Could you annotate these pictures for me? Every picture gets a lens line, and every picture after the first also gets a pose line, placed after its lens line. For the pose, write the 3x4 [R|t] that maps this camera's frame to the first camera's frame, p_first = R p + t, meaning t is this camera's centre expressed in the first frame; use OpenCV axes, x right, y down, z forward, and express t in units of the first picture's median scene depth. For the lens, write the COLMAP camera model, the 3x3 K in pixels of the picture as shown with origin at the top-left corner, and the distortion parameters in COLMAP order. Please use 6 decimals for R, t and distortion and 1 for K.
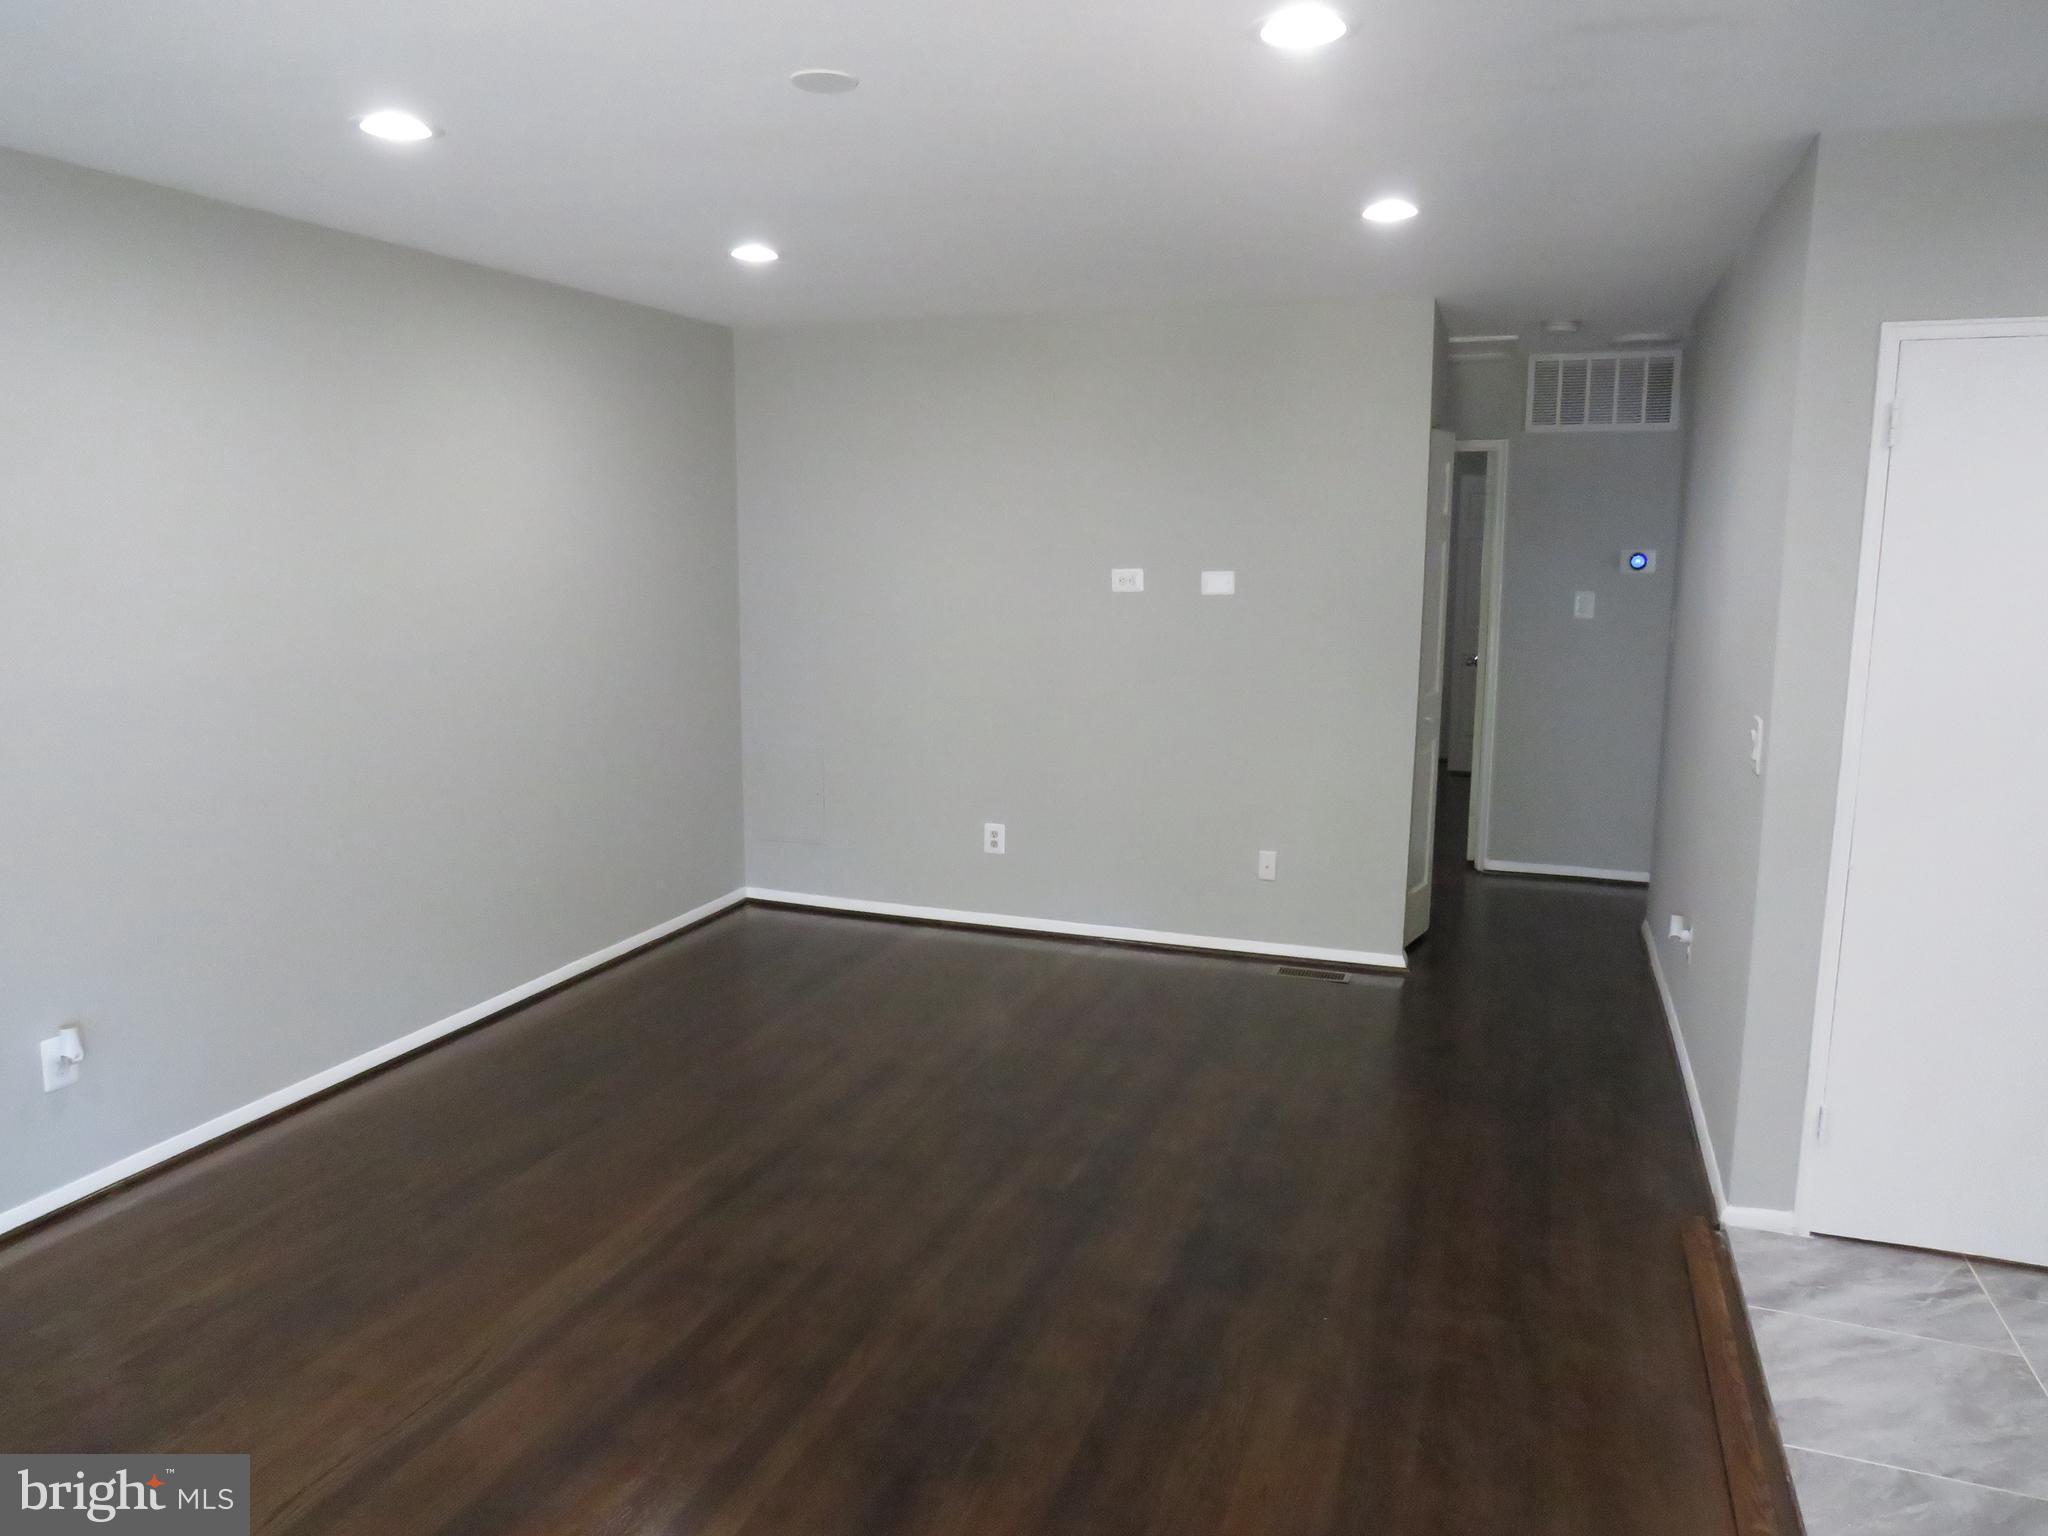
lens RADIAL K [[1455.9, 0, 1023.8], [0, 1455.9, 763.5], [0, 0, 1]] dist [-0.039034, 0.016345]
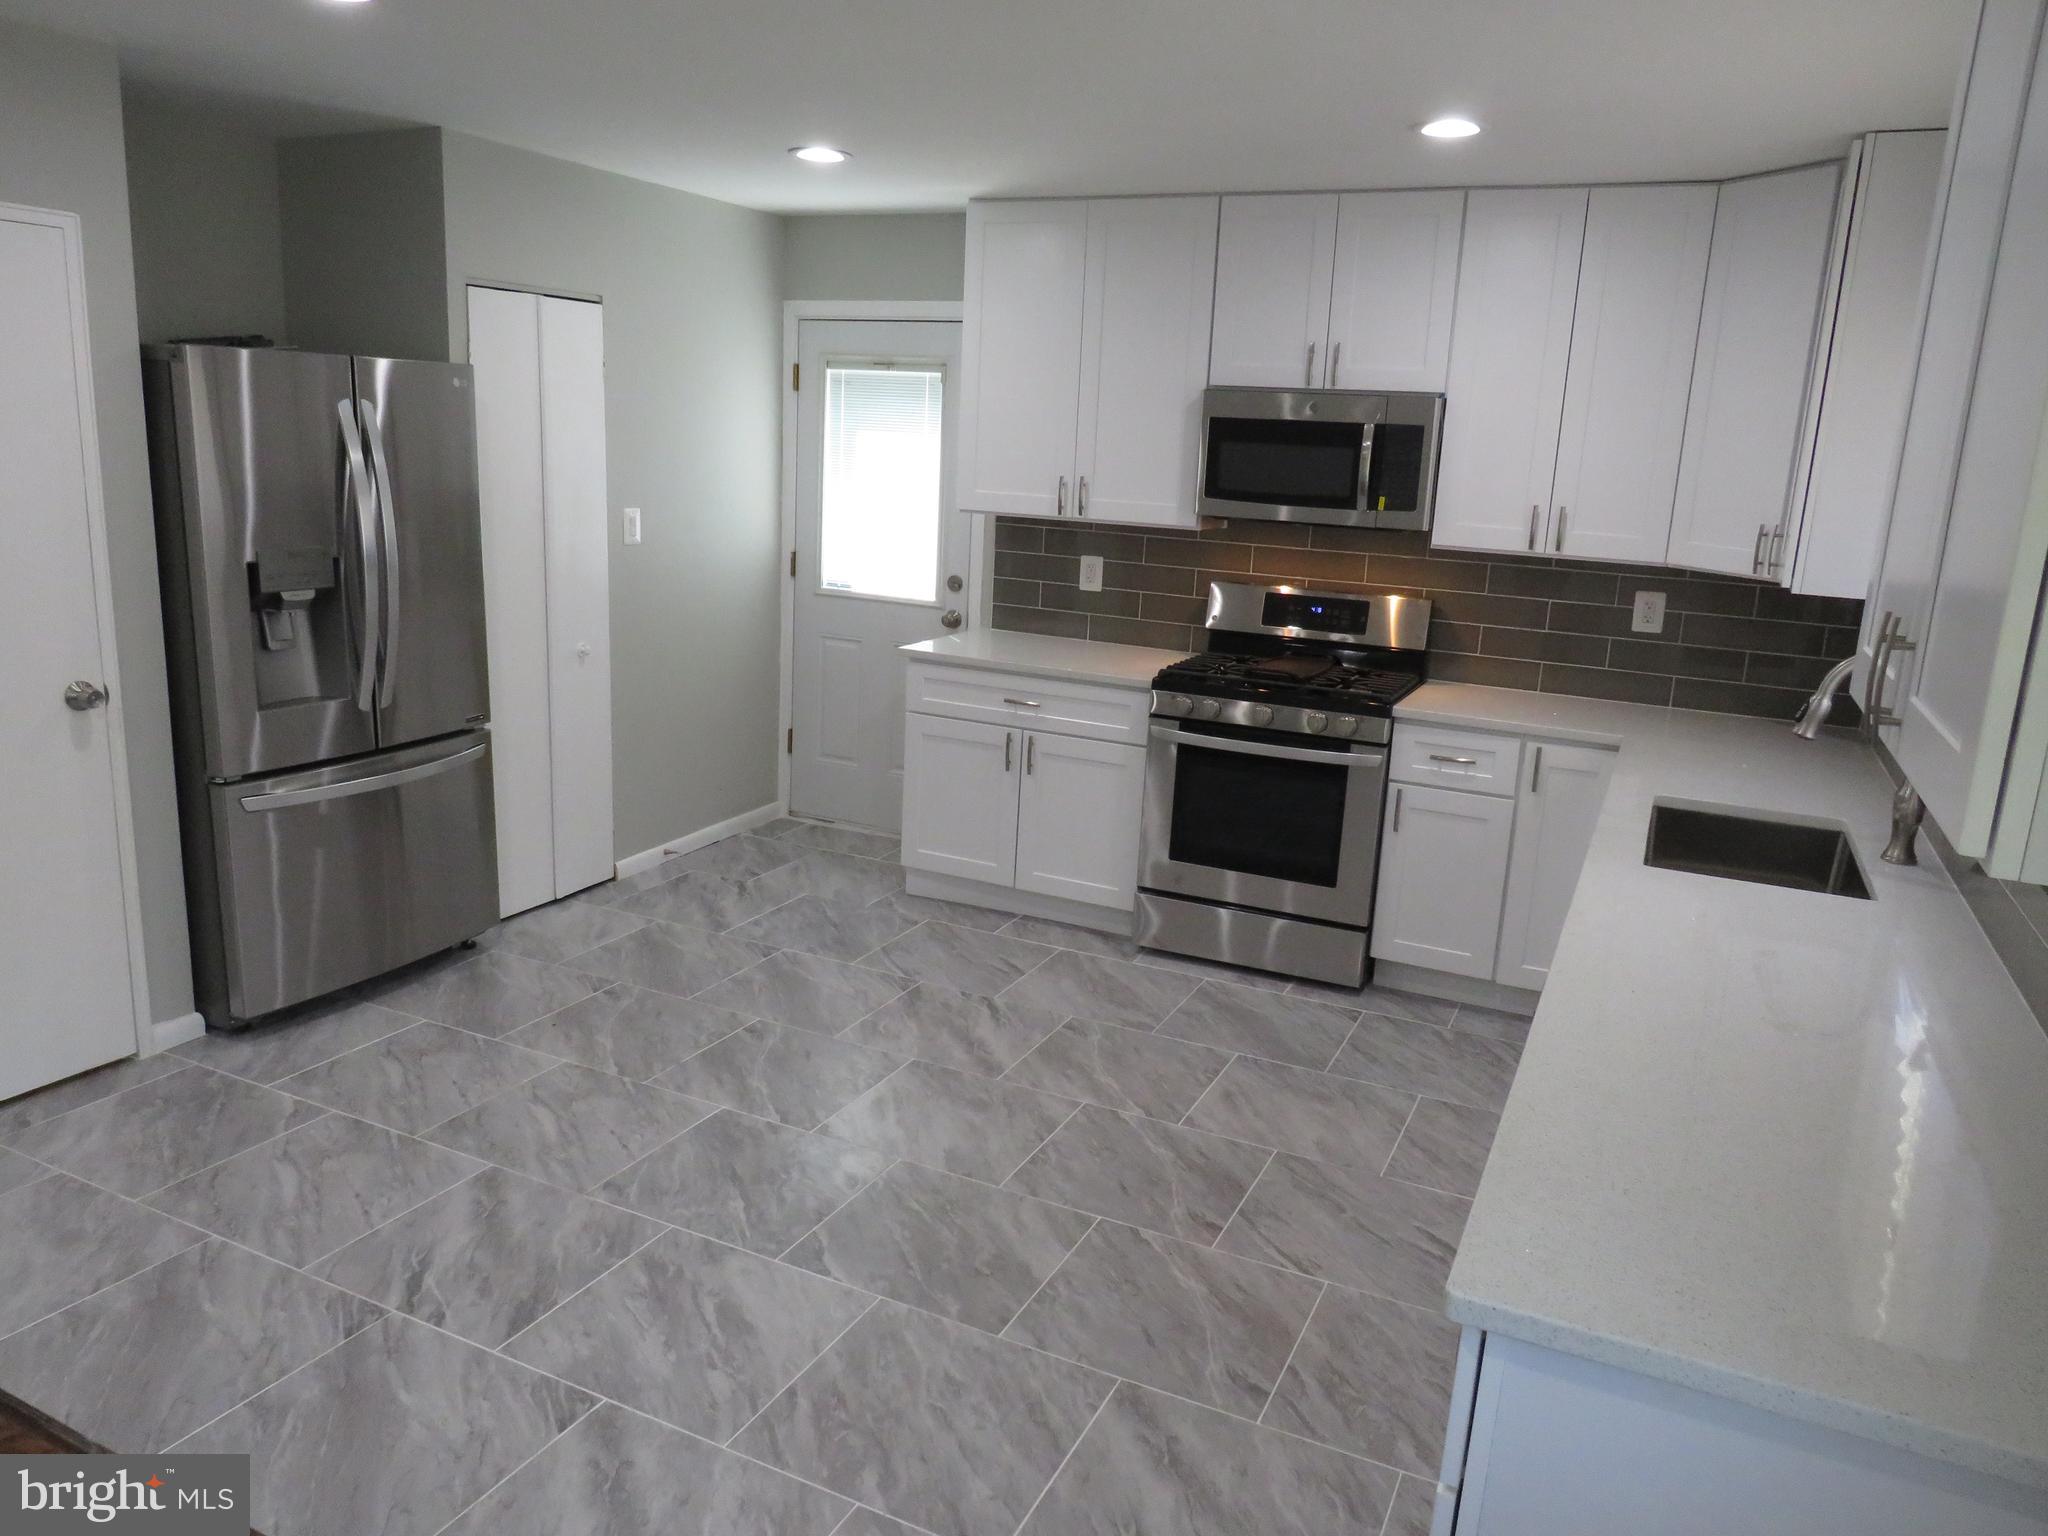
lens RADIAL K [[1455.9, 0, 1018.9], [0, 1455.9, 773.4], [0, 0, 1]] dist [-0.039034, 0.016345]
pose [[0.100086, -0.231045, 0.967782, -0.179468], [0.108607, 0.969391, 0.220197, -0.033157], [-0.989034, 0.083069, 0.122116, 0.105217]]
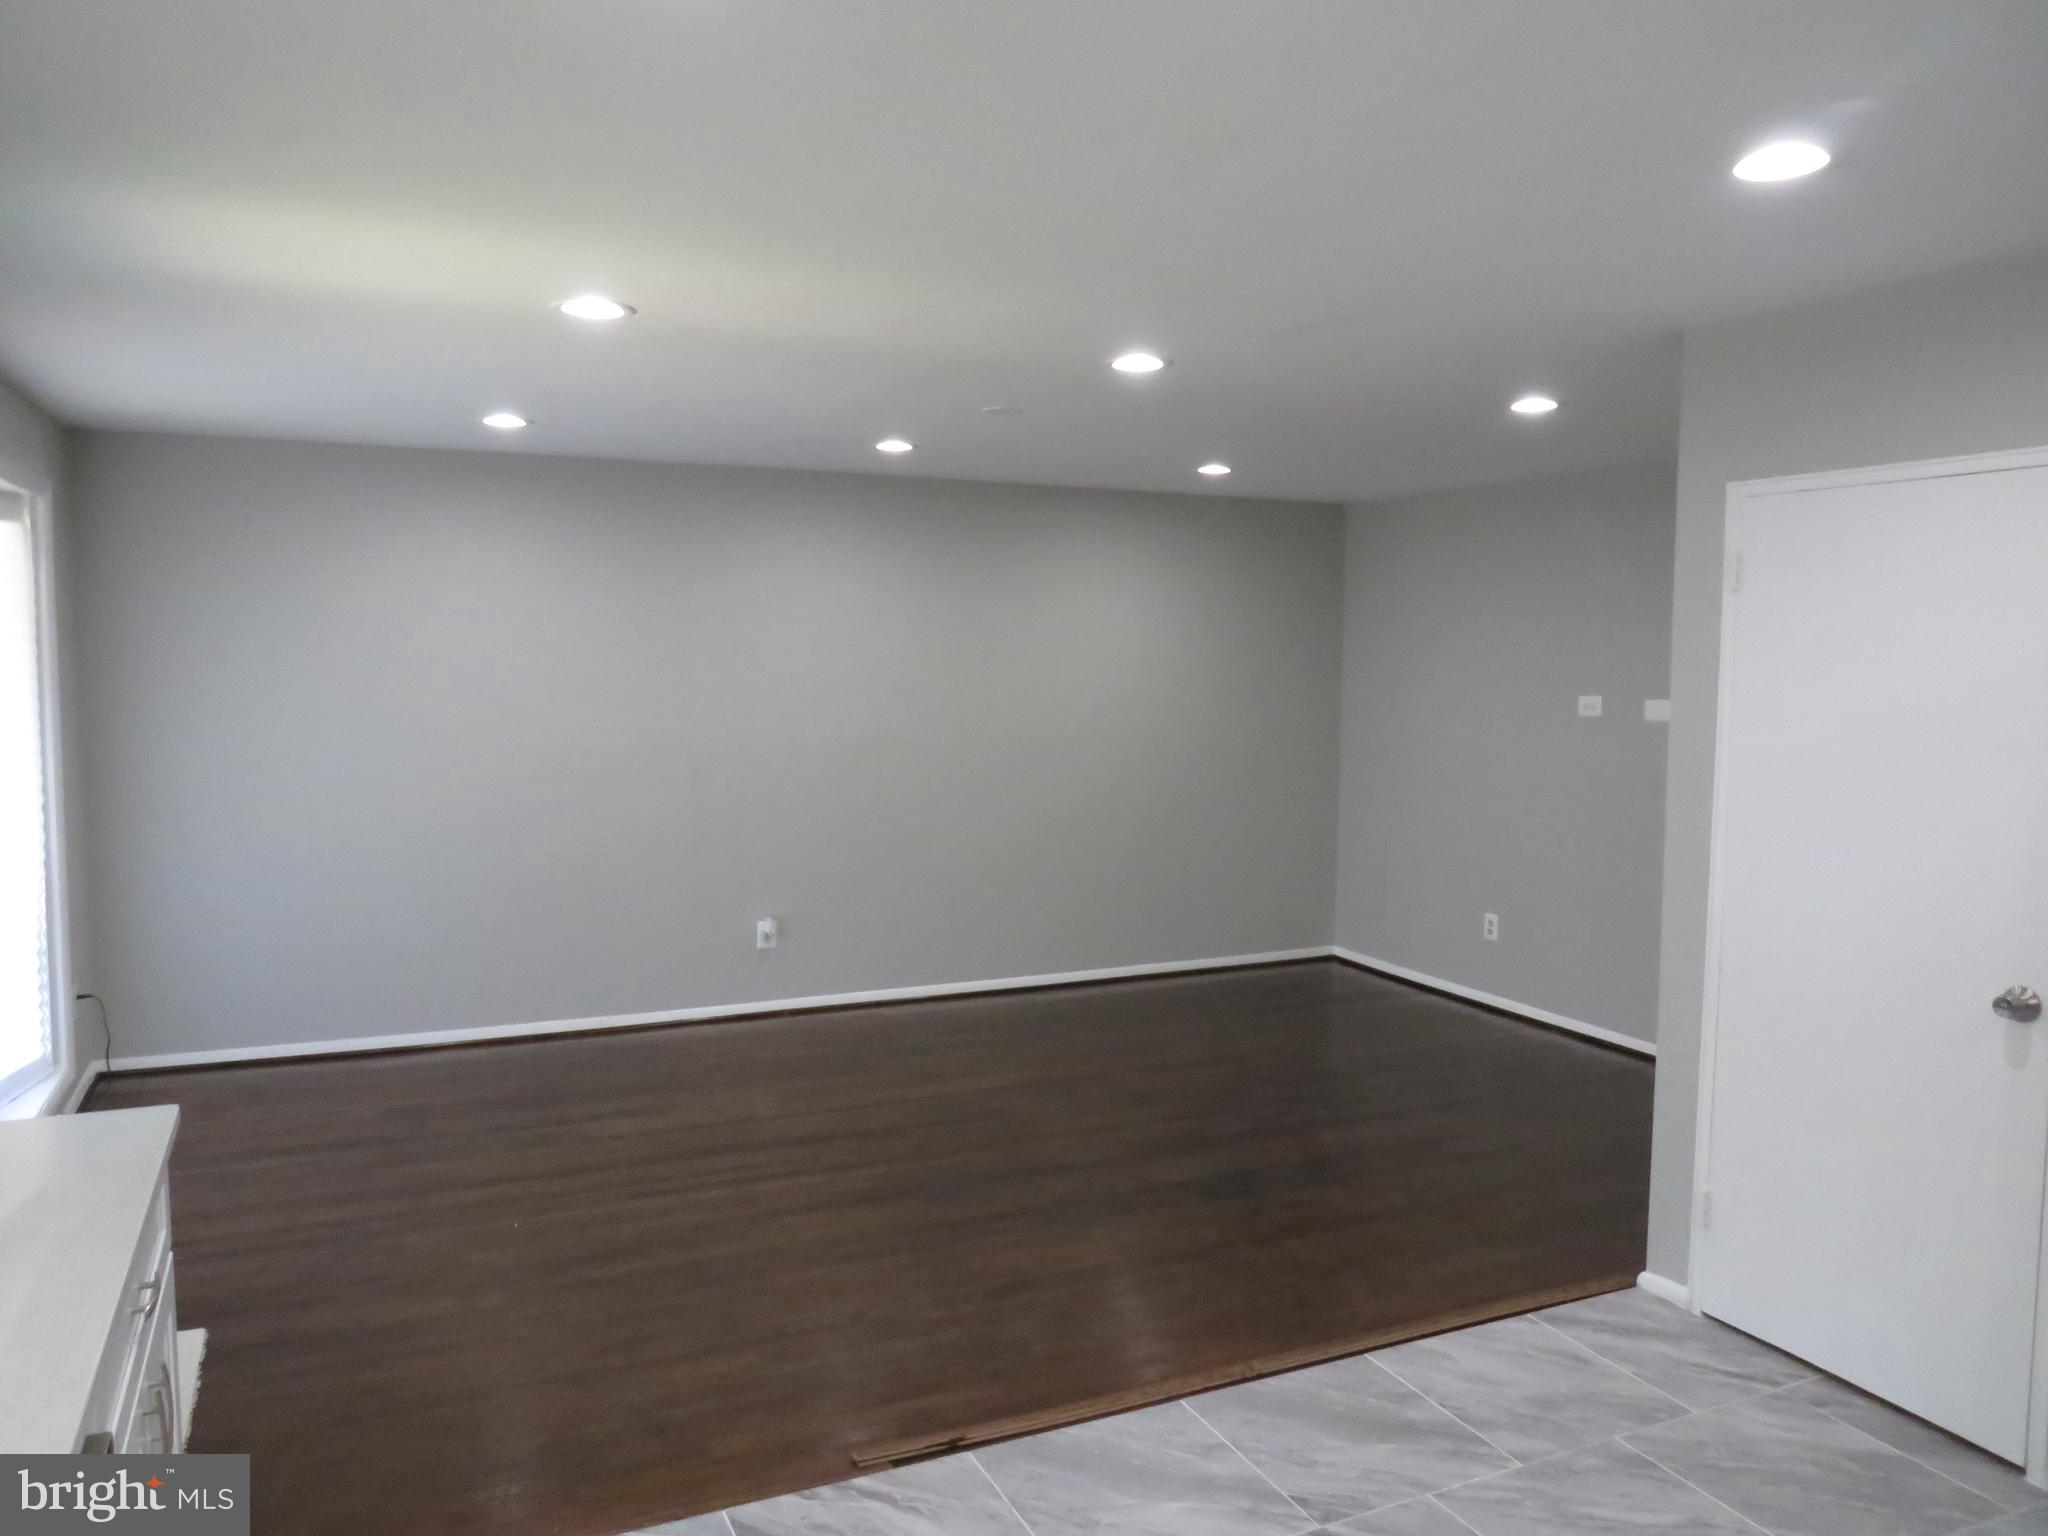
lens RADIAL K [[1455.9, 0, 976.9], [0, 1455.9, 757.6], [0, 0, 1]] dist [-0.039034, 0.016345]
pose [[0.693603, 0.049223, -0.718674, 0.922123], [-0.113699, 0.992638, -0.041746, 0.022800], [0.711328, 0.110668, 0.694093, -0.174975]]
